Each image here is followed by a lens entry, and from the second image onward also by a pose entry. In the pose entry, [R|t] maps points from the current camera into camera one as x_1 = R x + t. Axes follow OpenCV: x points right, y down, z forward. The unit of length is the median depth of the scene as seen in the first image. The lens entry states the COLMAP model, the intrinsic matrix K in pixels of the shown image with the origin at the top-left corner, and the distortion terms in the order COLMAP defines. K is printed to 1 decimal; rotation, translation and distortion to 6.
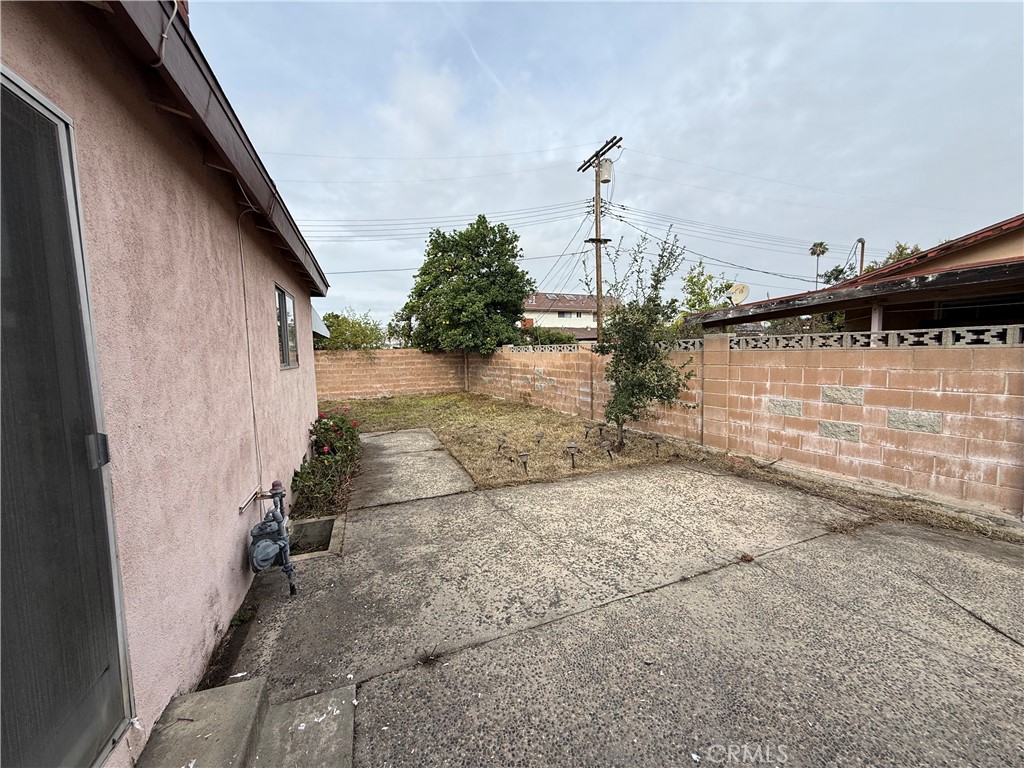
lens RADIAL K [[407.4, 0, 507.3], [0, 407.4, 385.8], [0, 0, 1]] dist [0.003526, 0.000156]
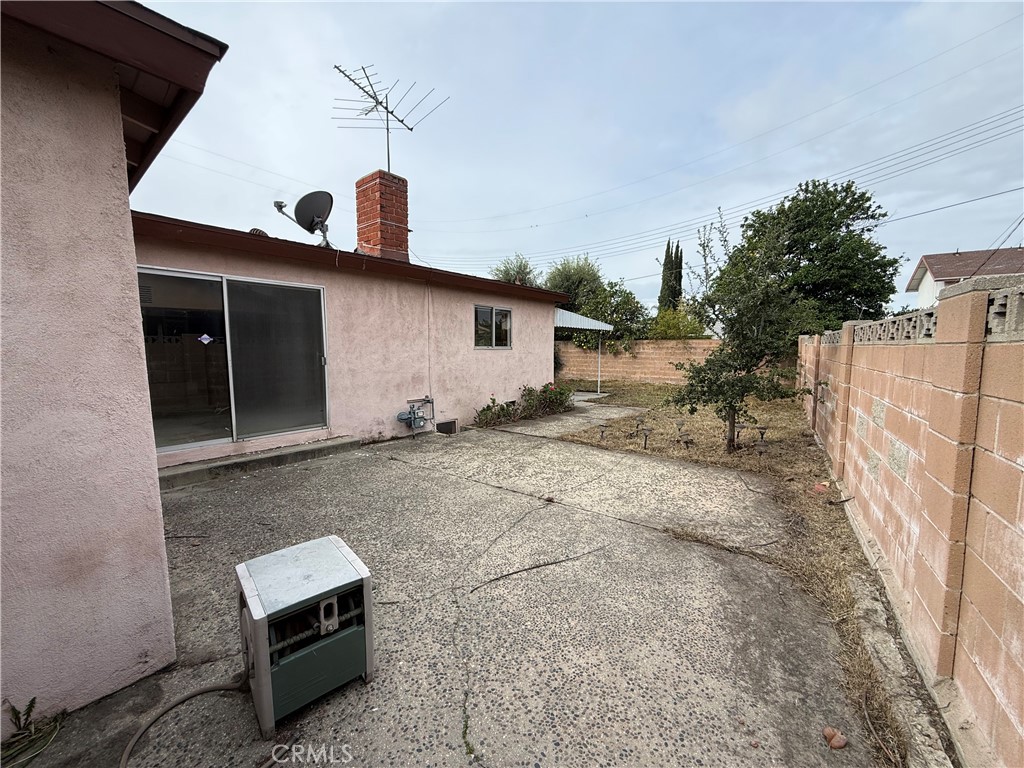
lens RADIAL K [[407.4, 0, 509.1], [0, 407.4, 388.4], [0, 0, 1]] dist [0.003526, 0.000156]
pose [[0.503319, 0.109630, -0.857118, 1.344644], [-0.083741, 0.993439, 0.077891, -0.021015], [0.860034, 0.032572, 0.509197, 0.172994]]
